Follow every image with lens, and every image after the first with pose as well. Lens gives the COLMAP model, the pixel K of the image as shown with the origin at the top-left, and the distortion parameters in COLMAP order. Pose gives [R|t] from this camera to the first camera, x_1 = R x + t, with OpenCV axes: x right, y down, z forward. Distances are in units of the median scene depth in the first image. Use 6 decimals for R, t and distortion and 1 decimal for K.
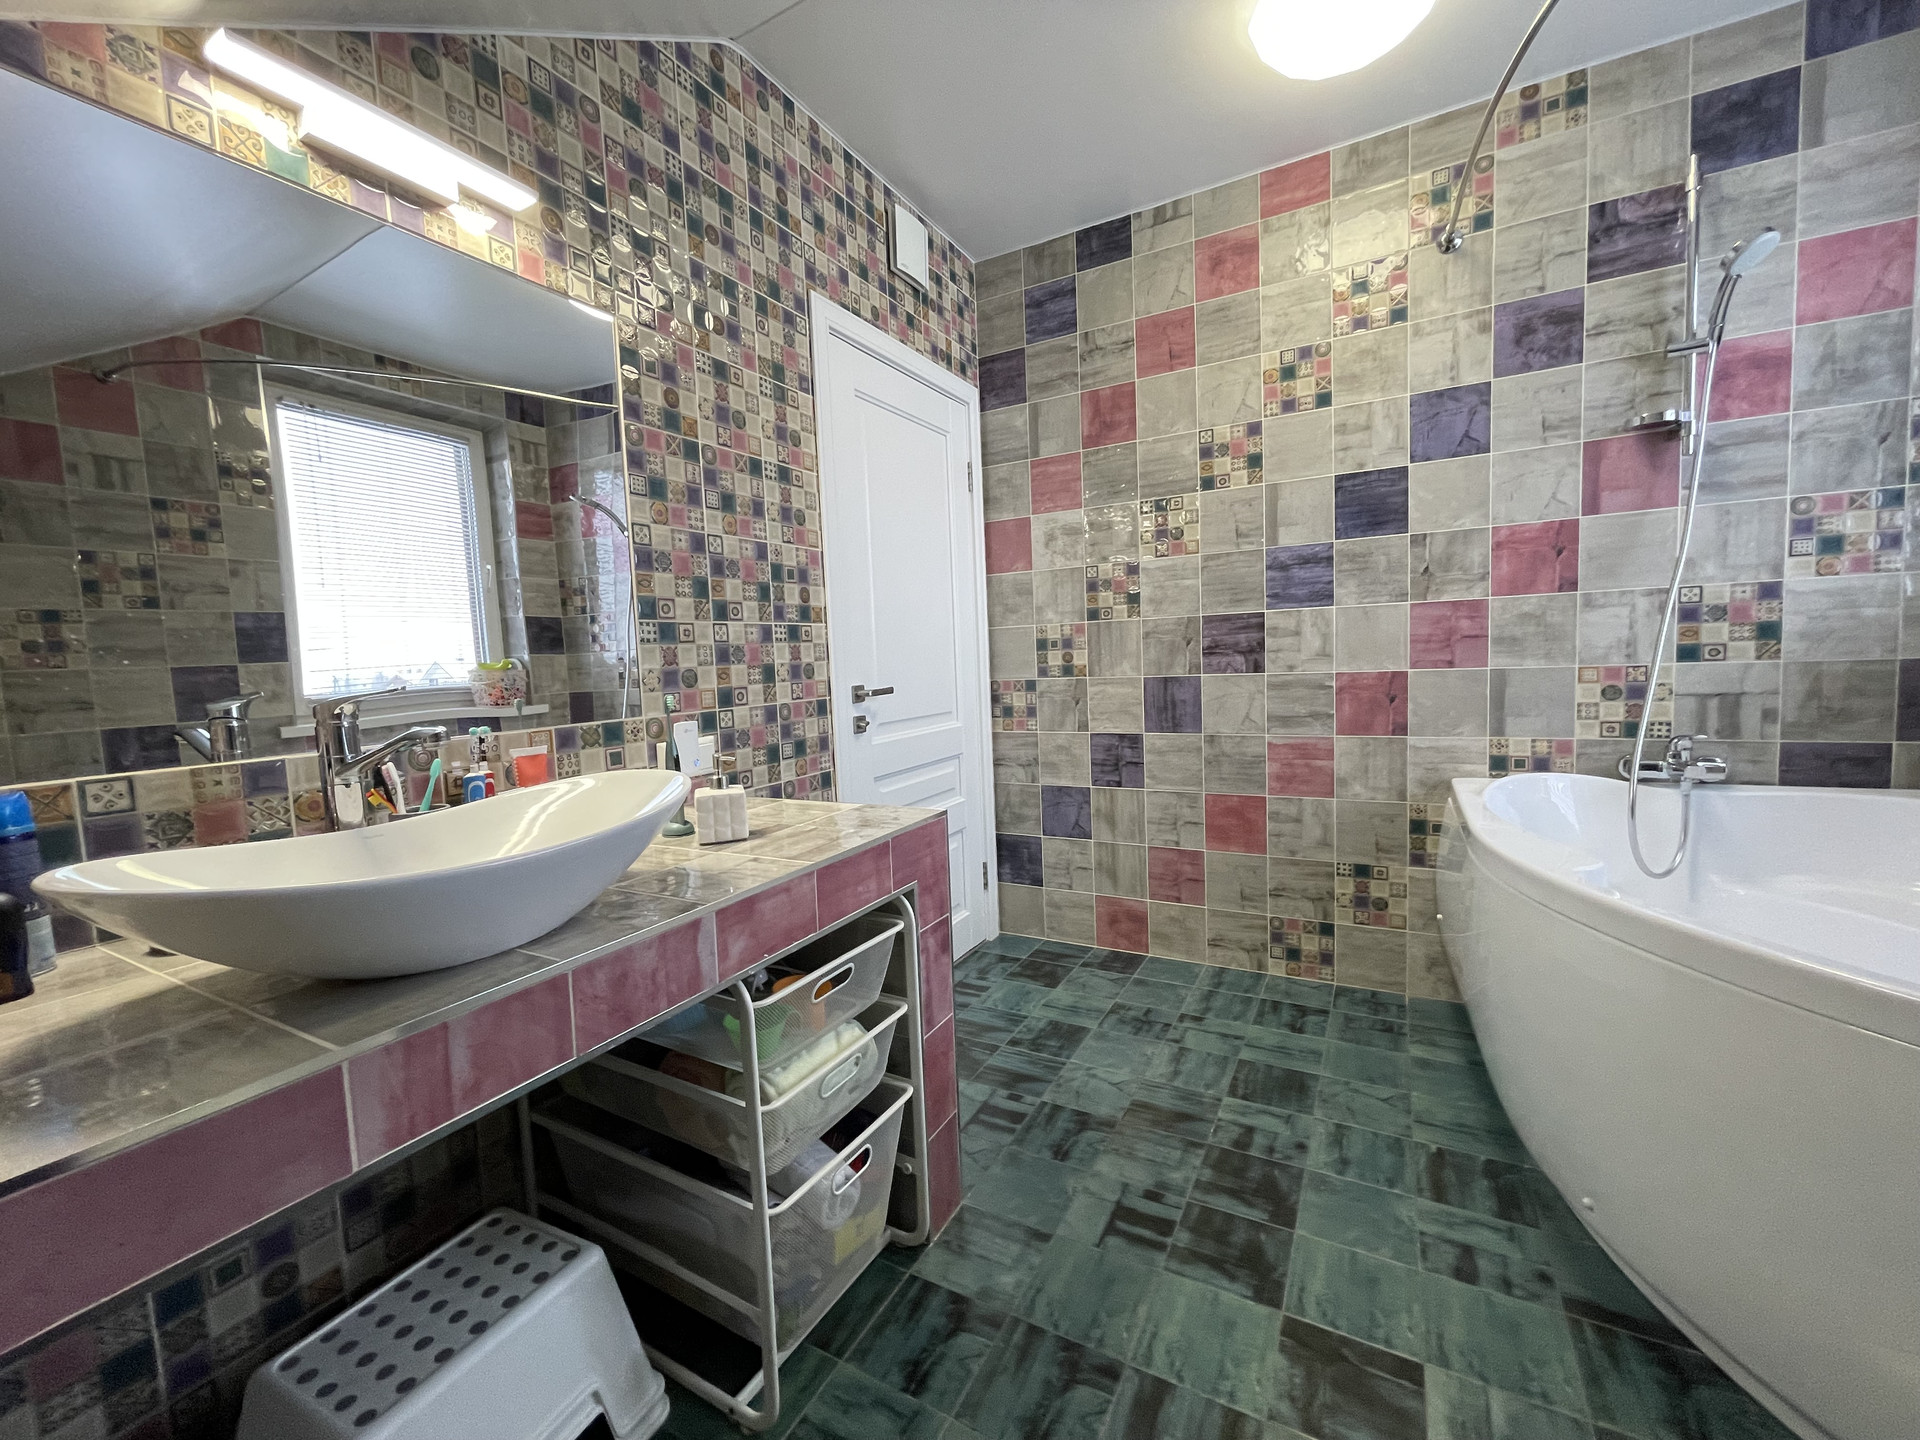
lens RADIAL K [[767.2, 0, 951.7], [0, 767.2, 721.5], [0, 0, 1]] dist [-0.001372, -0.000427]
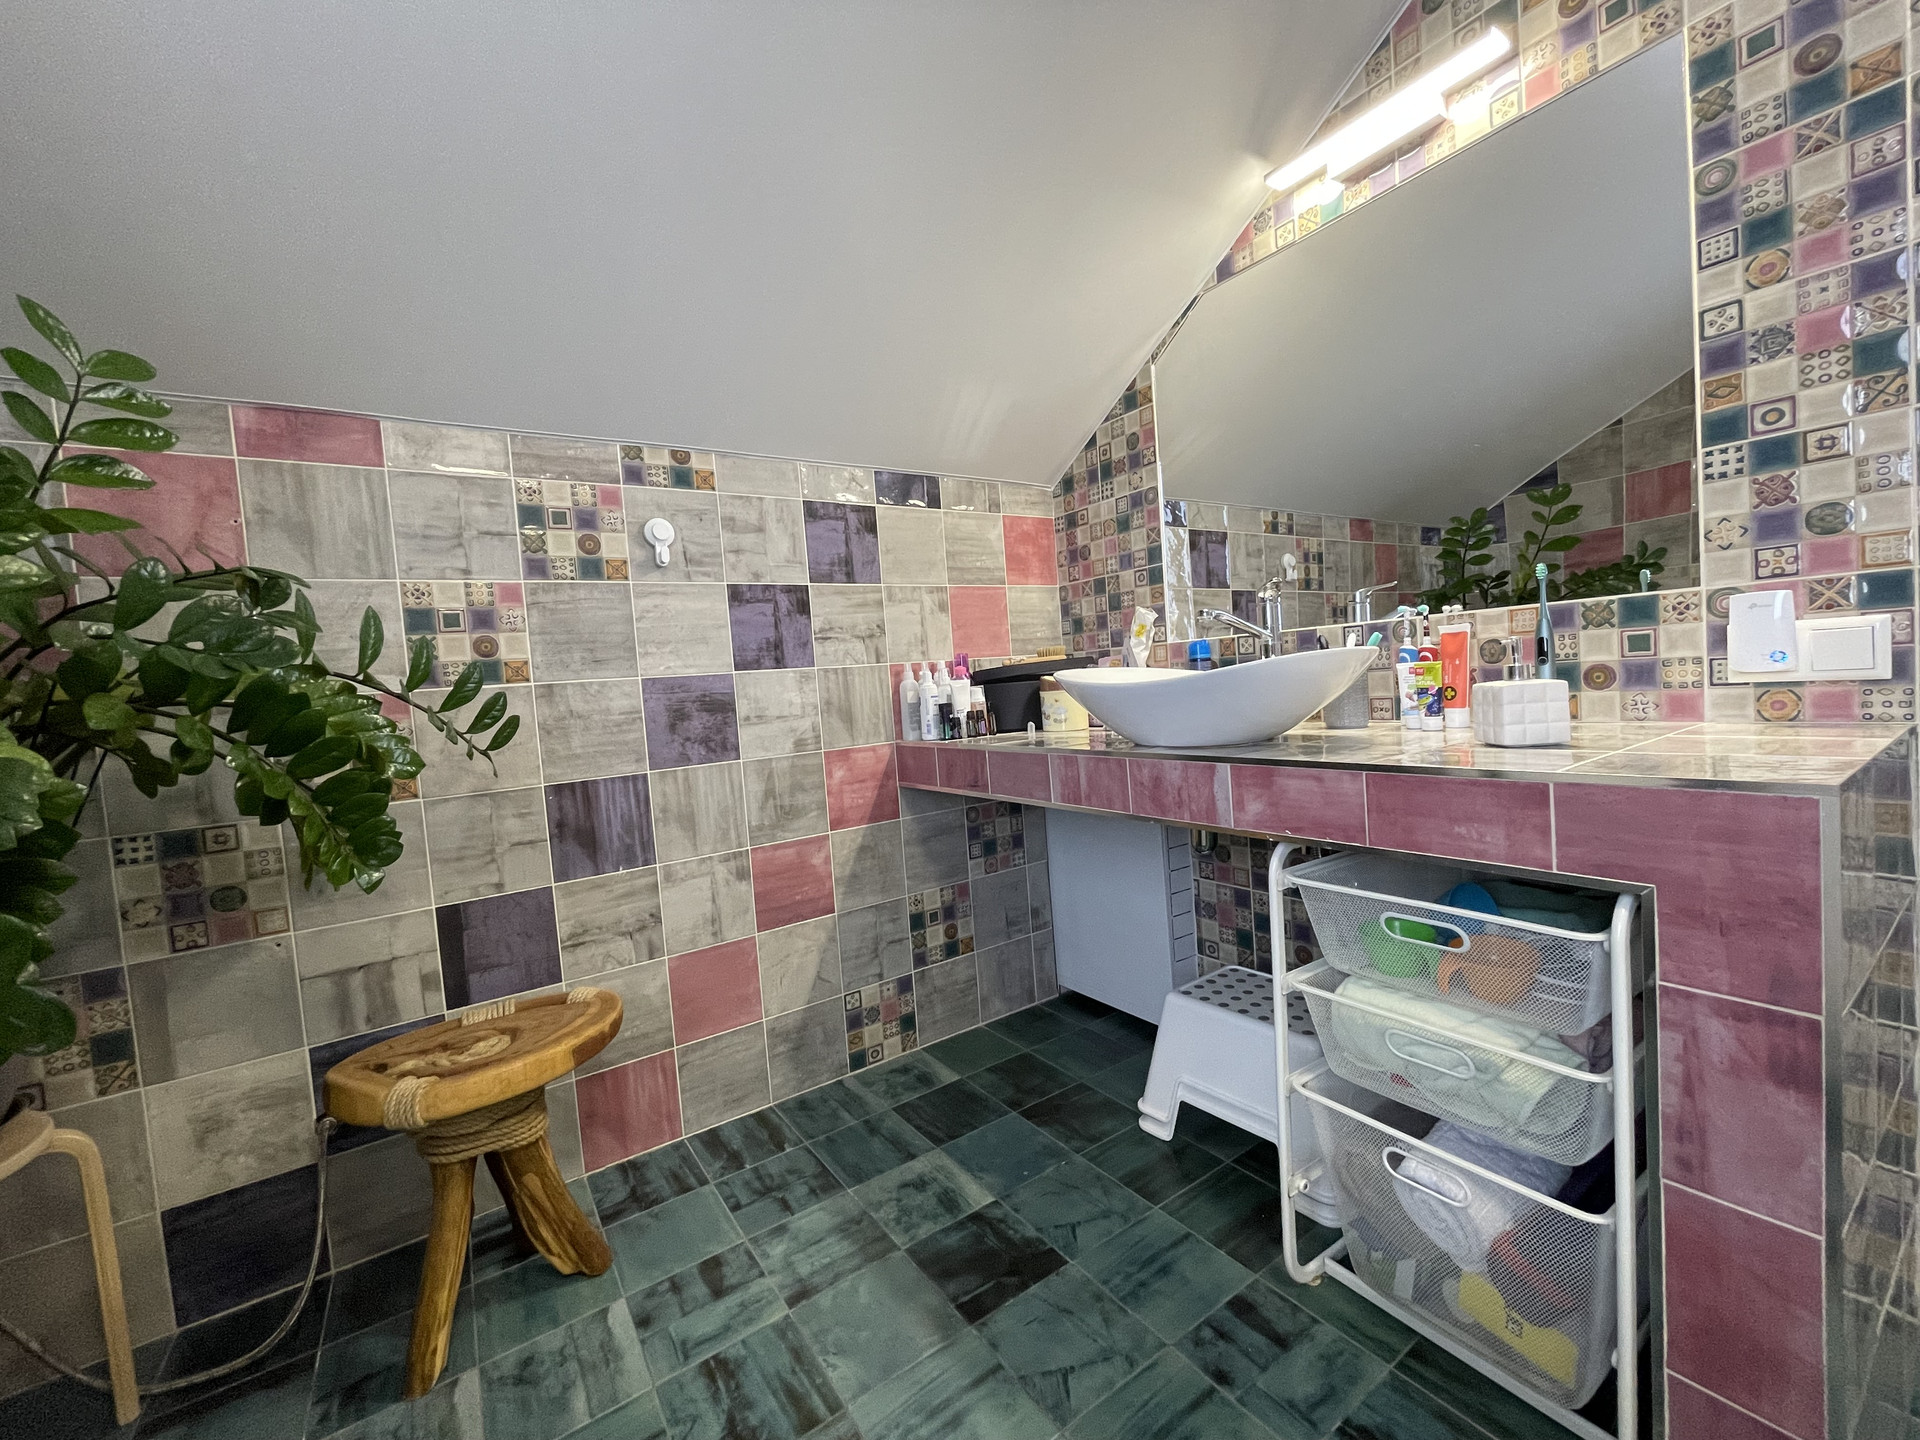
lens RADIAL K [[767.2, 0, 951.7], [0, 767.2, 721.5], [0, 0, 1]] dist [-0.001372, -0.000427]
pose [[-0.440016, 0.121802, -0.889691, 0.689428], [0.010602, 0.991394, 0.130482, 0.021771], [0.897927, 0.047981, -0.437521, 0.859031]]
